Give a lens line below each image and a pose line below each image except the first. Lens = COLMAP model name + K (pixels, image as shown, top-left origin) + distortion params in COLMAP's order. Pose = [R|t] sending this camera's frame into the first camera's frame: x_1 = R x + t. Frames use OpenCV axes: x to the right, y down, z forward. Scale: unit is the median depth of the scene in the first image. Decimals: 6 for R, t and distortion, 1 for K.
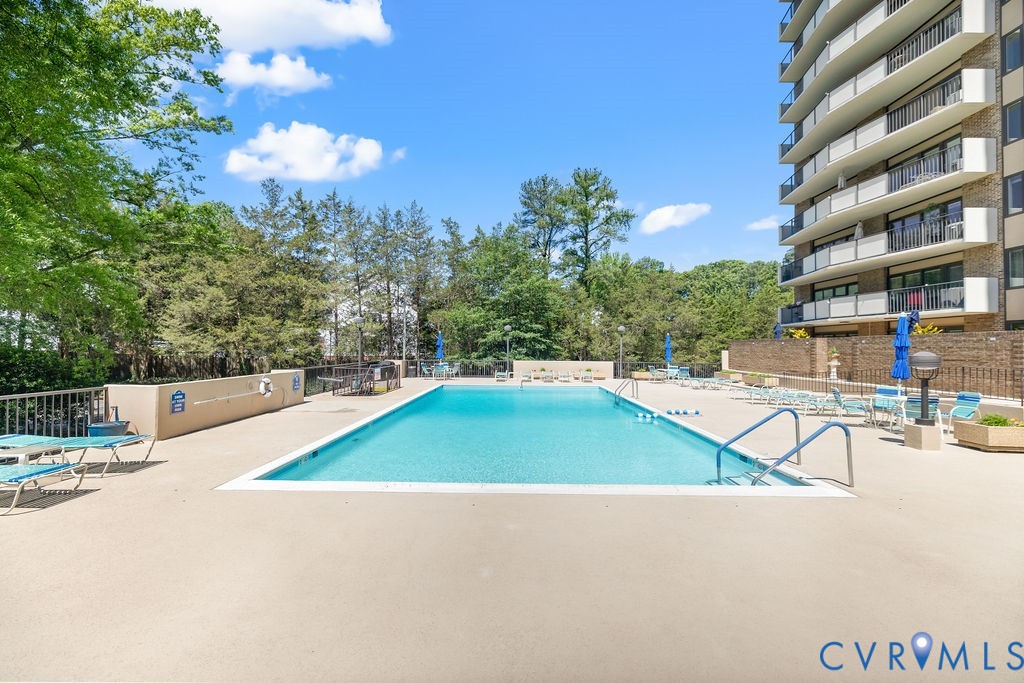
lens RADIAL K [[439.8, 0, 512.0], [0, 439.8, 341.5], [0, 0, 1]] dist [0.000679, 0.000163]
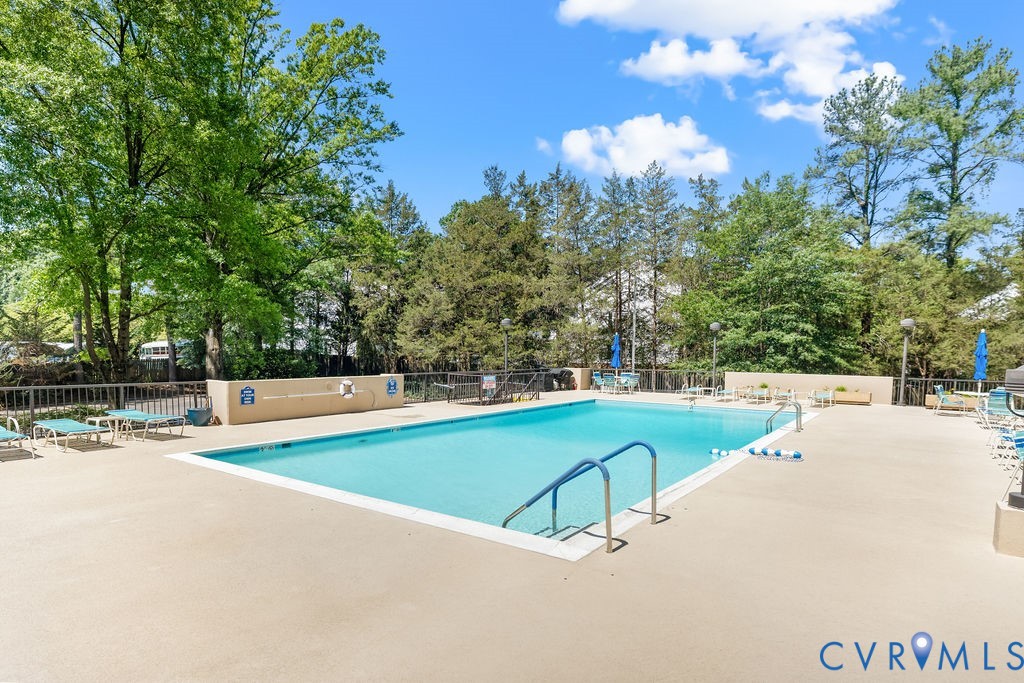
lens RADIAL K [[573.6, 0, 511.7], [0, 573.6, 389.9], [0, 0, 1]] dist [-0.005790, -0.000620]
pose [[0.814126, 0.040244, -0.579293, 0.231911], [0.004250, 0.997156, 0.075247, 0.000939], [0.580673, -0.063722, 0.811639, 0.038142]]
